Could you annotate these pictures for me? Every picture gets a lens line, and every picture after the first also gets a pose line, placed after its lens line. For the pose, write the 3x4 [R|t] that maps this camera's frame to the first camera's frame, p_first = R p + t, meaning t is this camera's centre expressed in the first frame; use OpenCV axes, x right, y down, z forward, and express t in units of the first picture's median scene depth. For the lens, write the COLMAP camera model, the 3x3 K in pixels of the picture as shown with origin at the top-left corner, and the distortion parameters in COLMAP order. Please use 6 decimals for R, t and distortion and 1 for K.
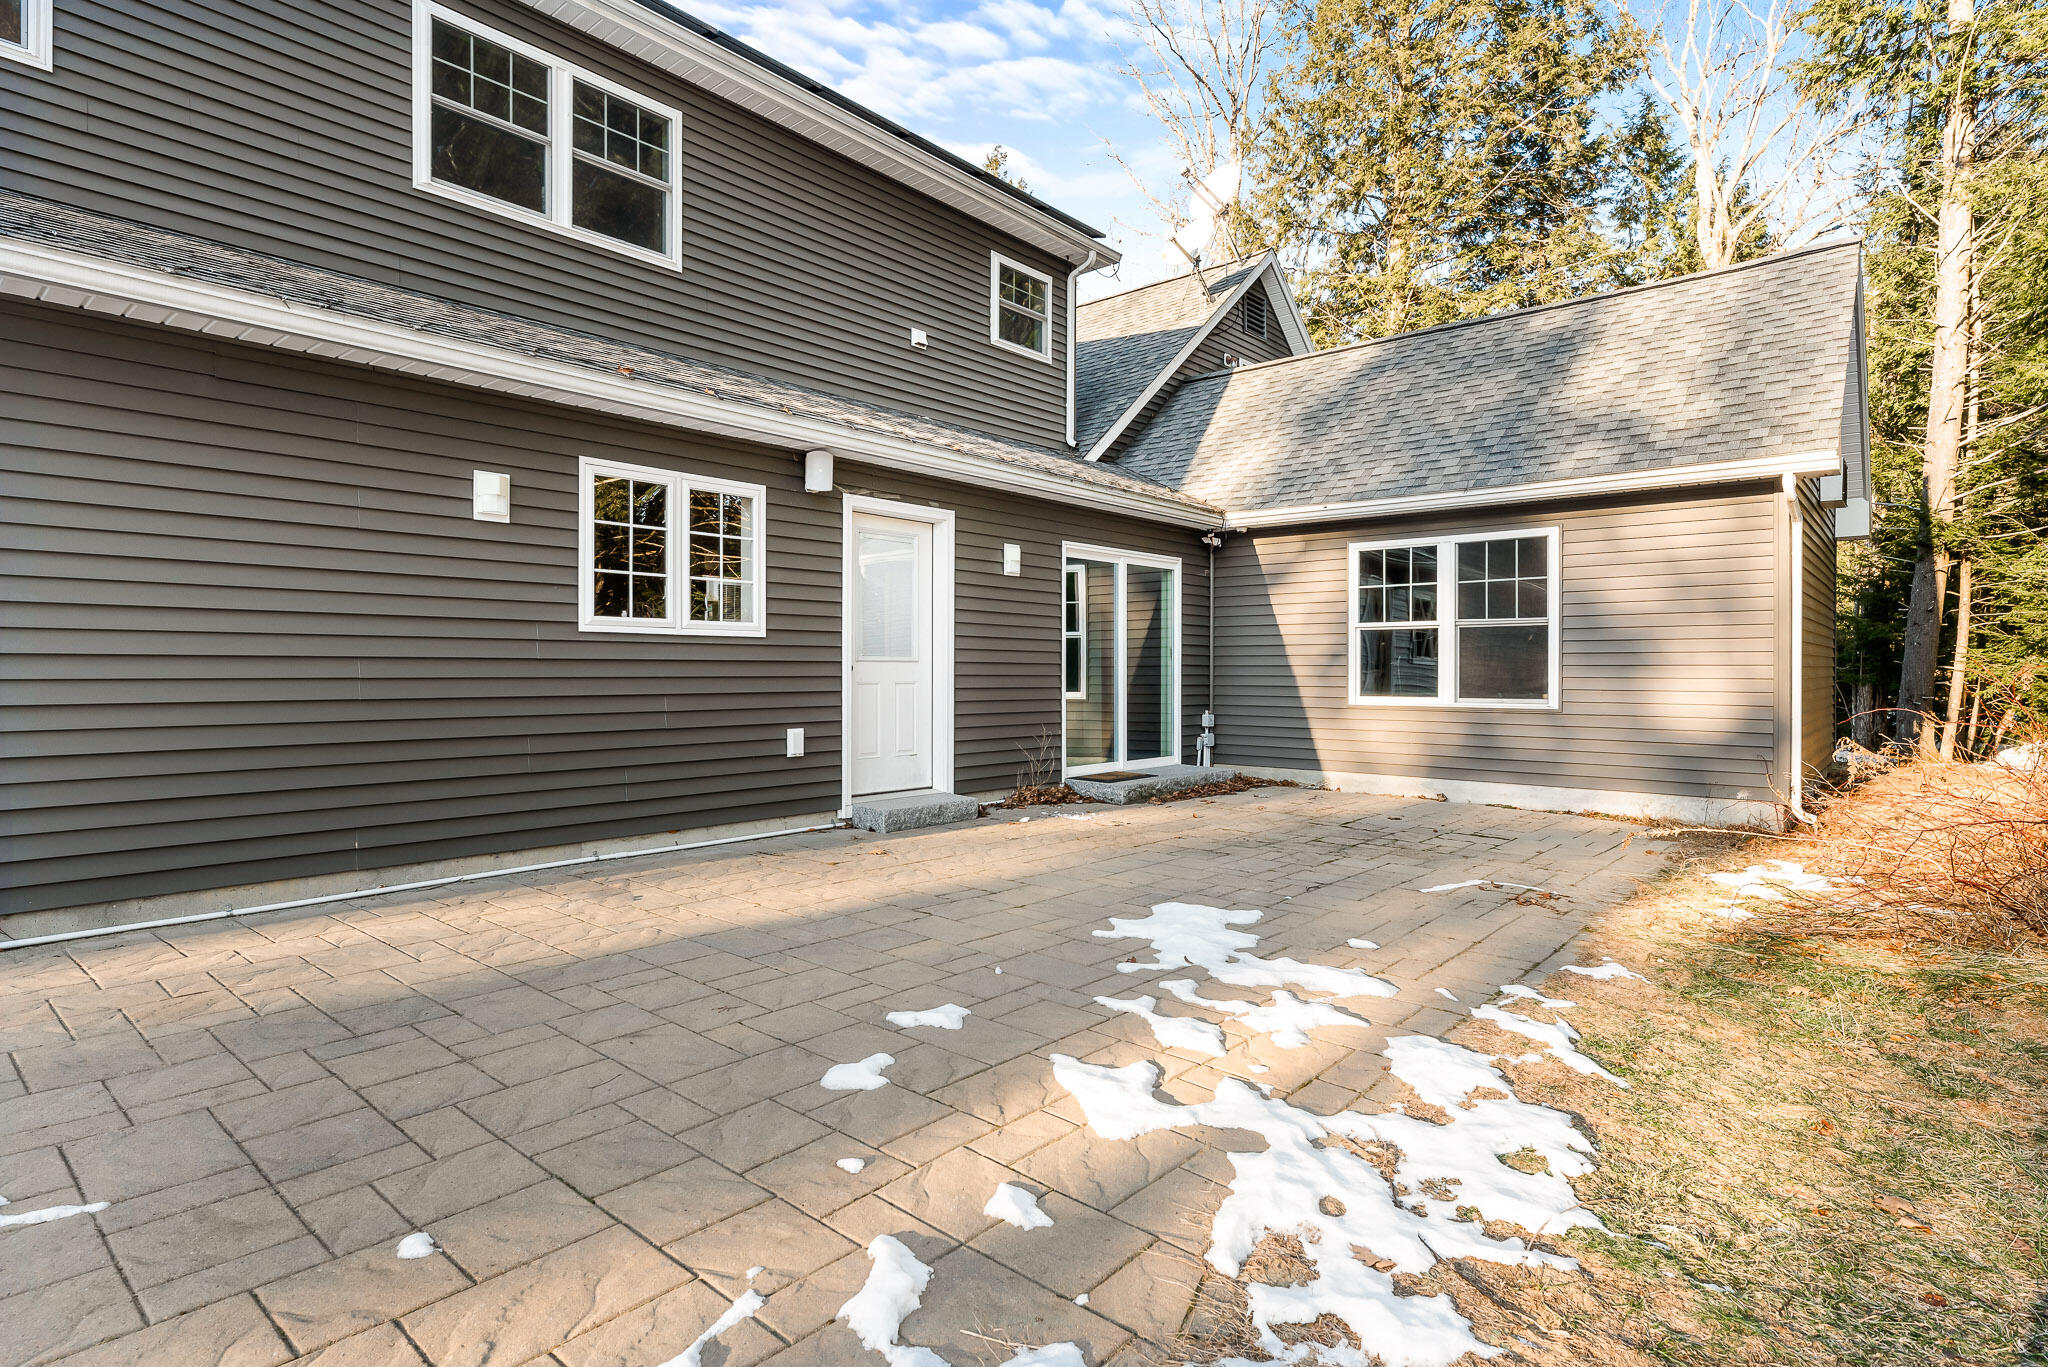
lens RADIAL K [[1050.6, 0, 1006.0], [0, 1050.6, 678.2], [0, 0, 1]] dist [0.002585, -0.000170]
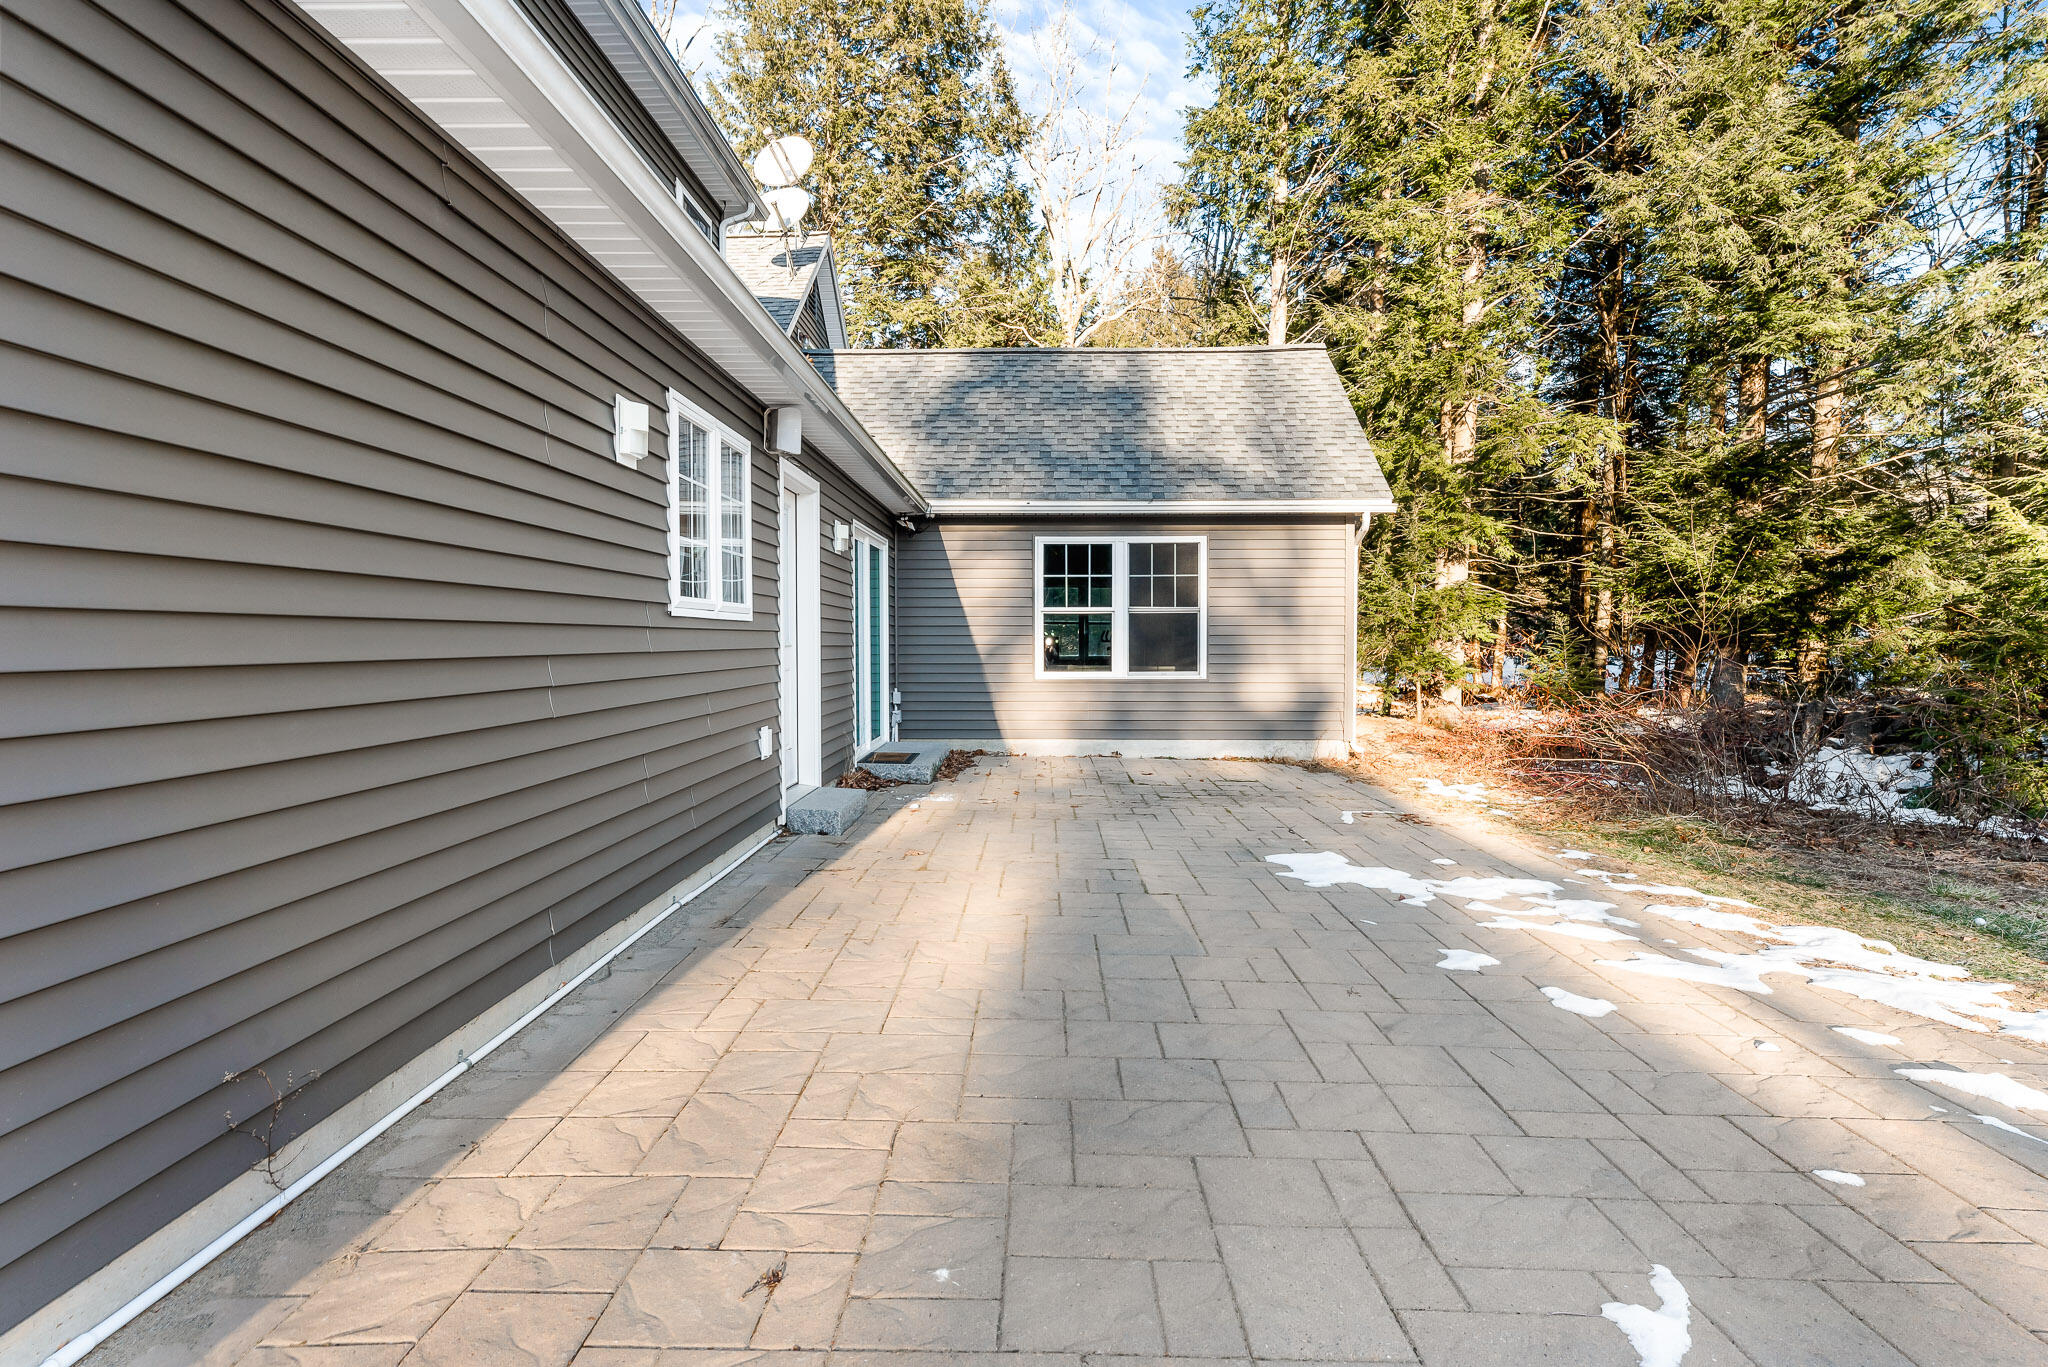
lens RADIAL K [[1050.6, 0, 1006.0], [0, 1050.6, 678.2], [0, 0, 1]] dist [0.002585, -0.000170]
pose [[0.765132, -0.026099, 0.643344, -0.461339], [0.006545, 0.999442, 0.032761, -0.014216], [-0.643840, -0.020856, 0.764876, 0.163136]]
